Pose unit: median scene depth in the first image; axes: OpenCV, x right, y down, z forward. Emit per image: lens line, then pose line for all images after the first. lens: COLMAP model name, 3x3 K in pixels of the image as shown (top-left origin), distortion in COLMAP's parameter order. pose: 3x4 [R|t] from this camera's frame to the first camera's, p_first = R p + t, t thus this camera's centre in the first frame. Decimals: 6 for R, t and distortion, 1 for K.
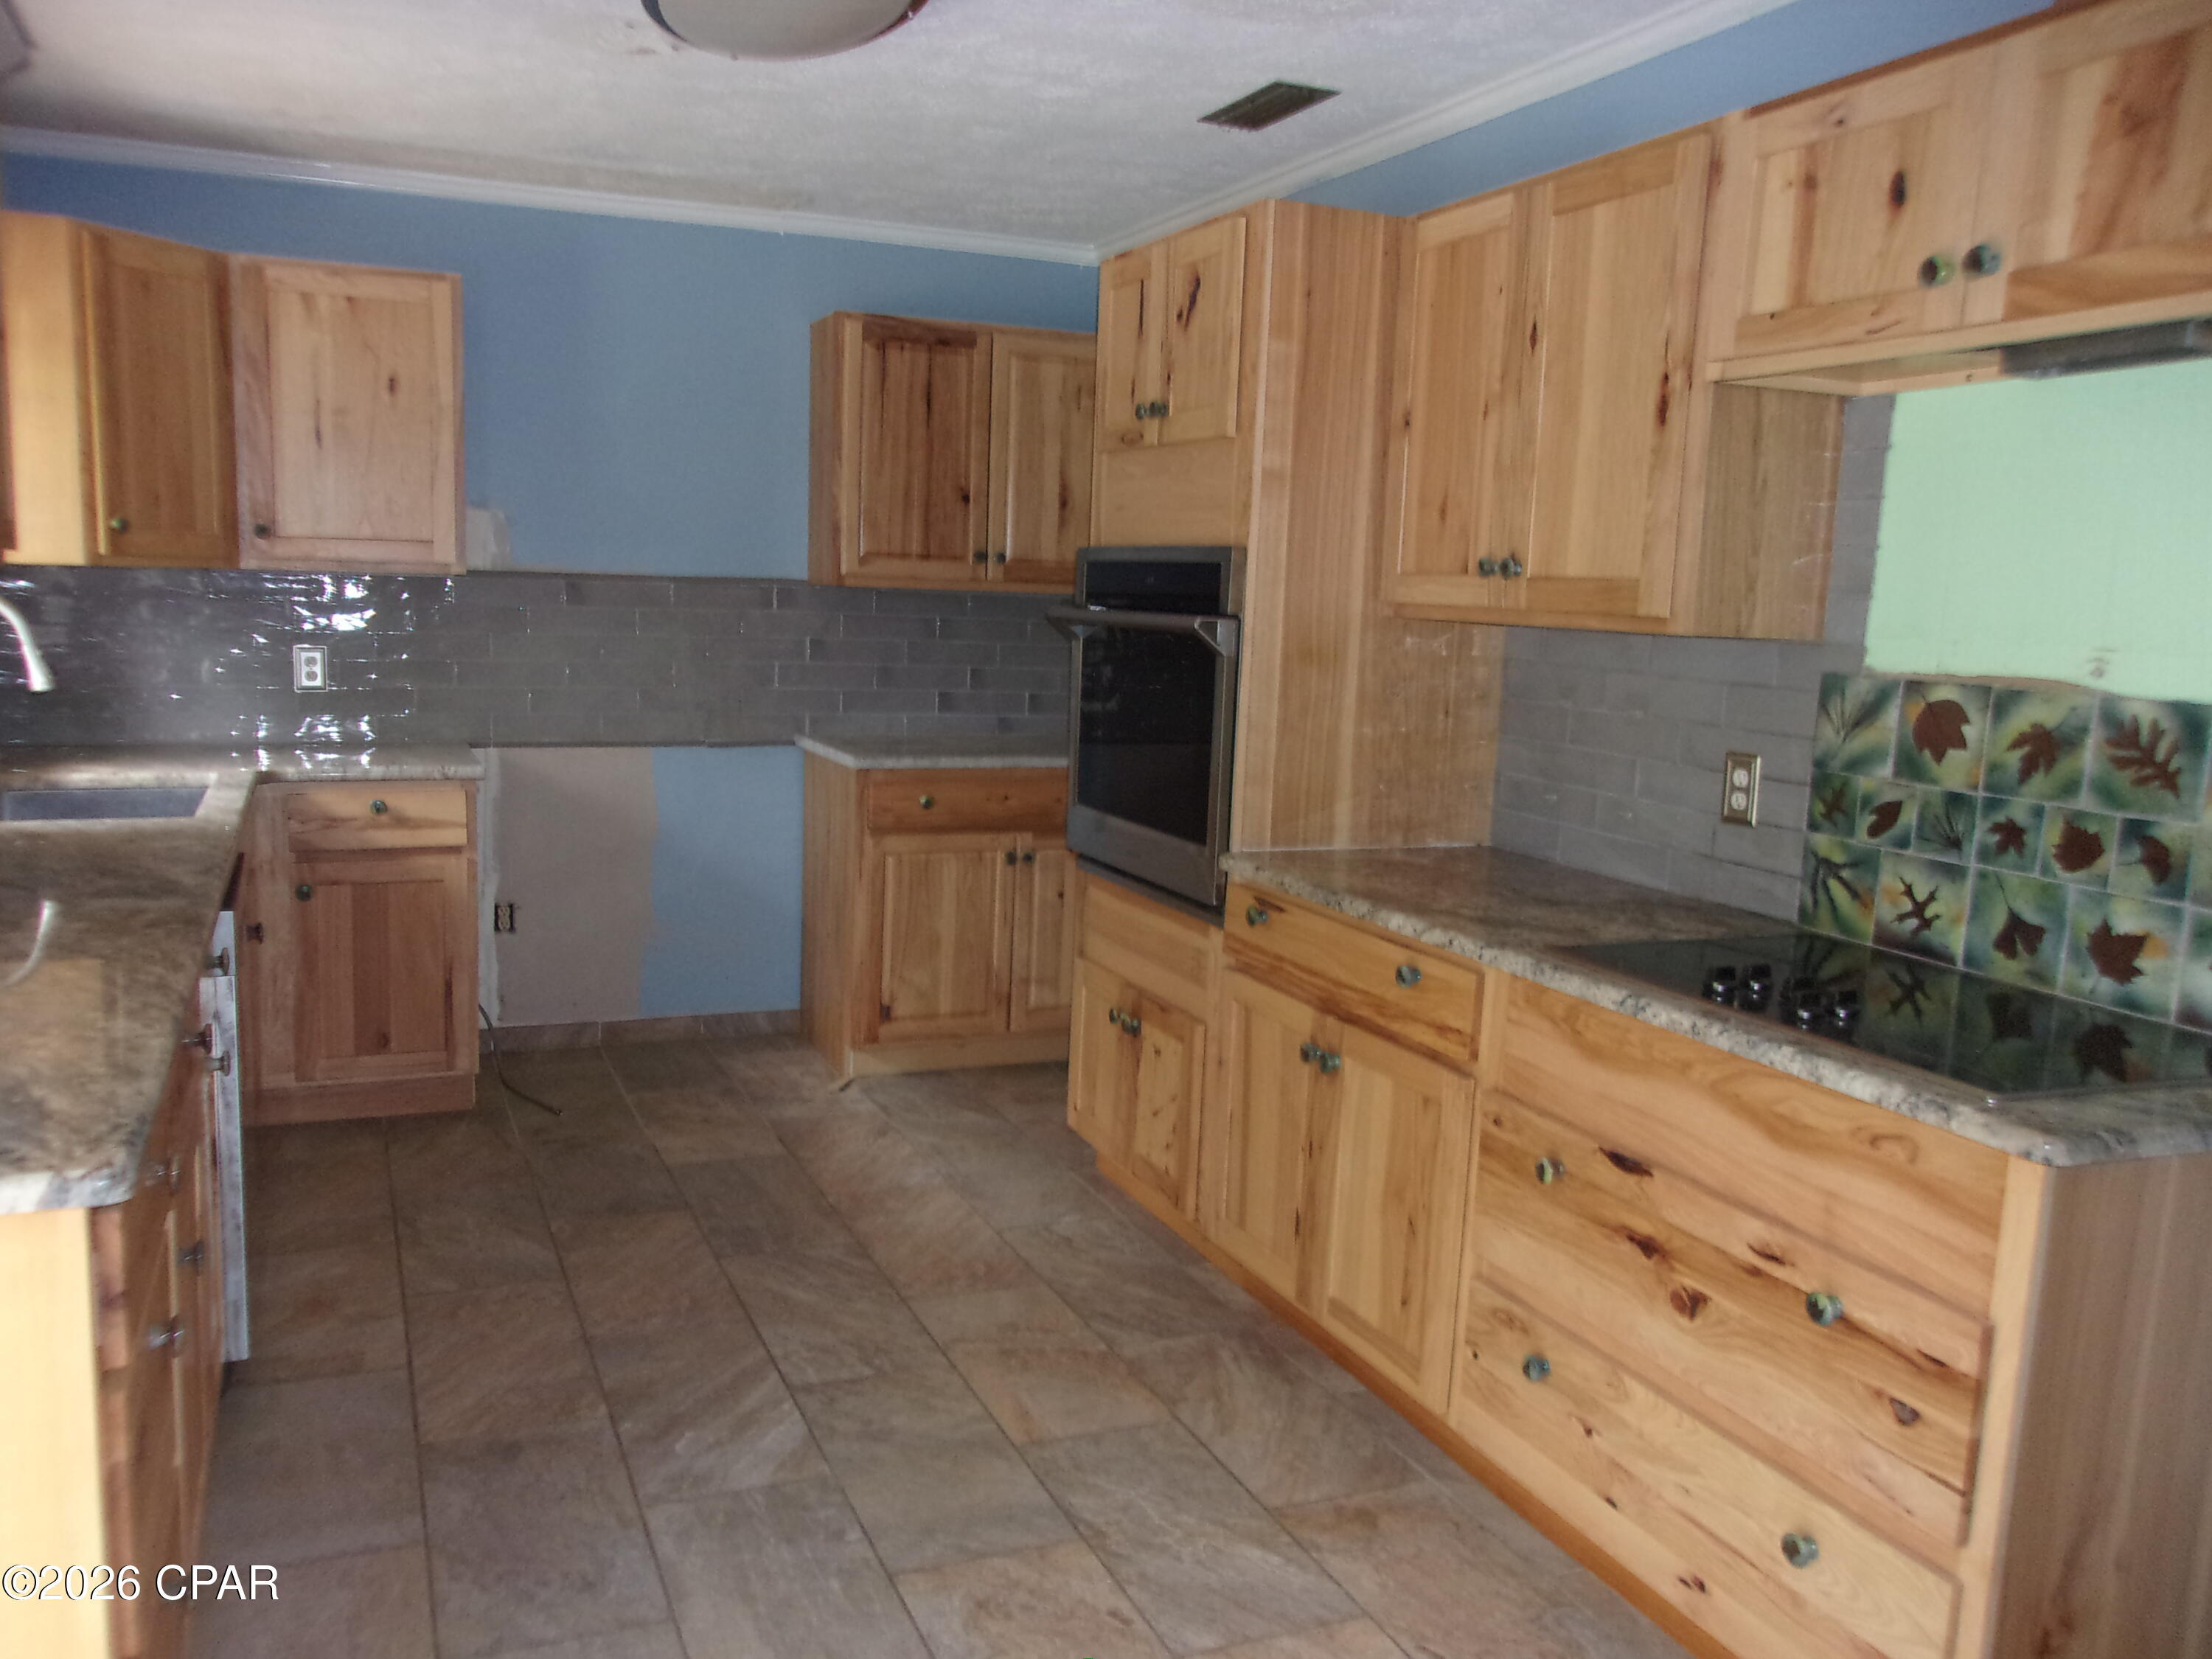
lens RADIAL K [[1750.4, 0, 1103.0], [0, 1750.4, 834.5], [0, 0, 1]] dist [-0.002701, 0.022506]
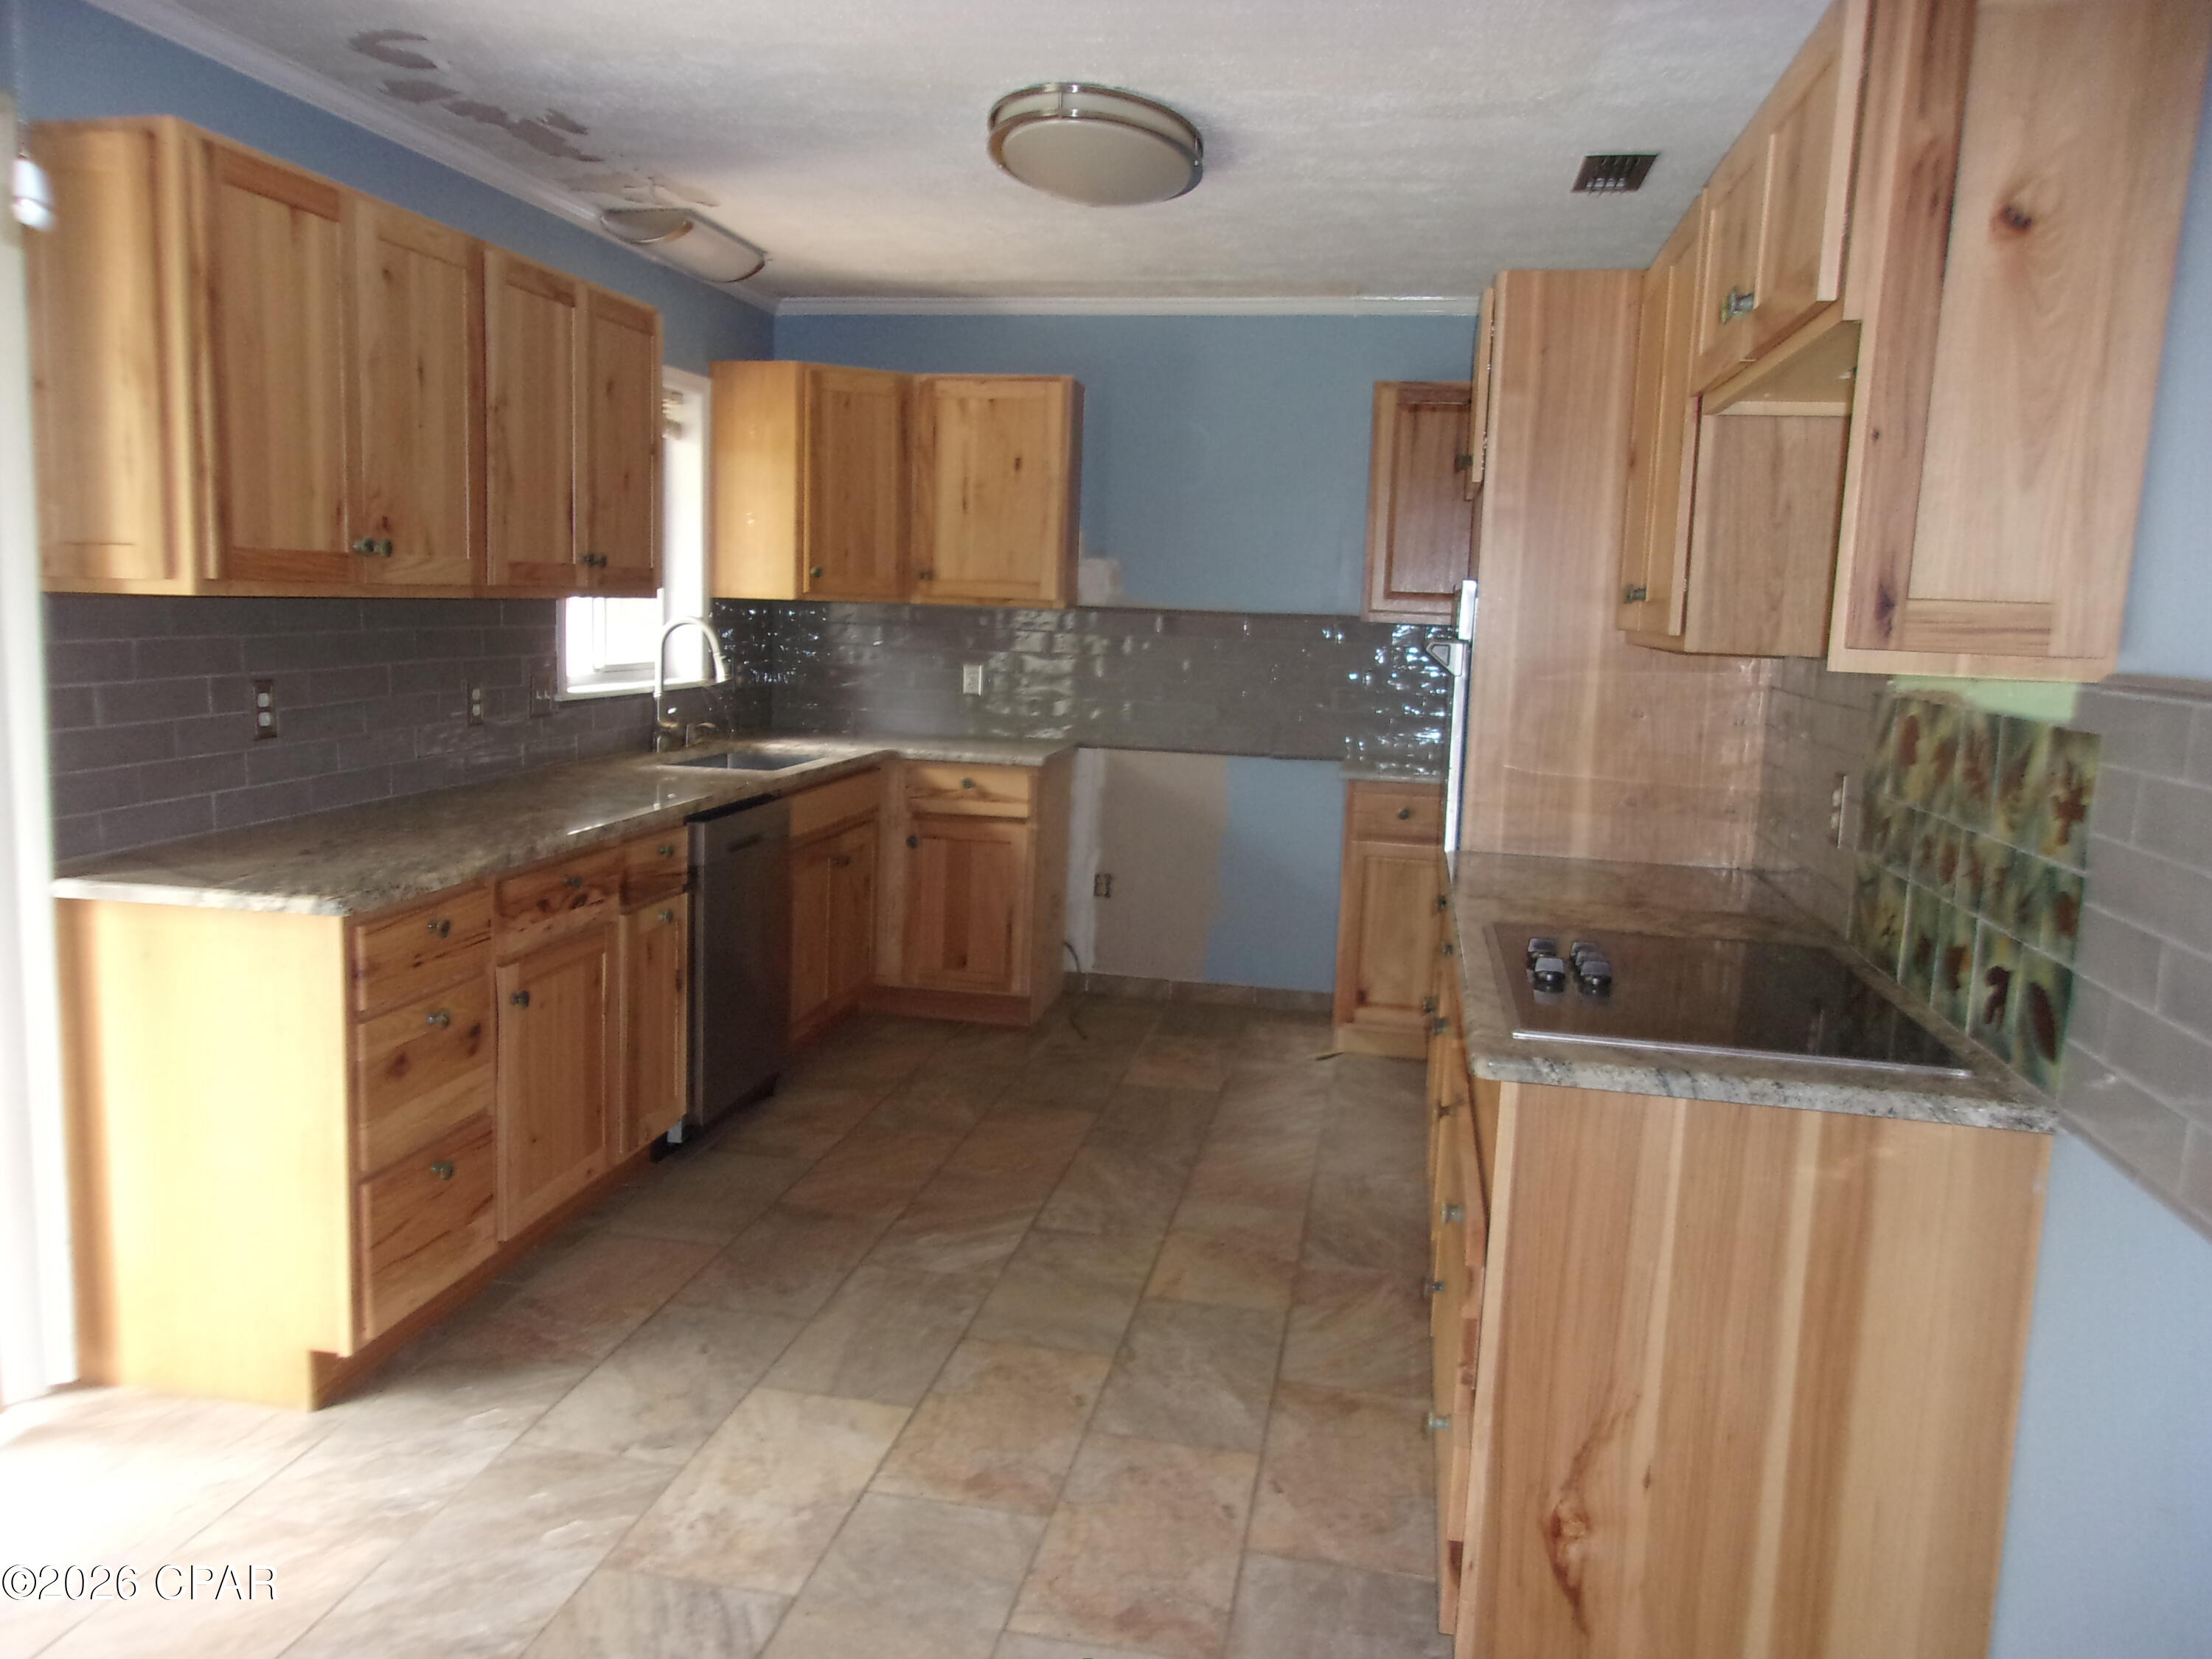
lens RADIAL K [[1750.4, 0, 1101.8], [0, 1750.4, 828.9], [0, 0, 1]] dist [-0.002701, 0.022506]
pose [[0.838064, 0.069679, -0.541104, 0.390482], [-0.088940, 0.995992, -0.009495, 0.022761], [0.538273, 0.056083, 0.840902, -0.052929]]
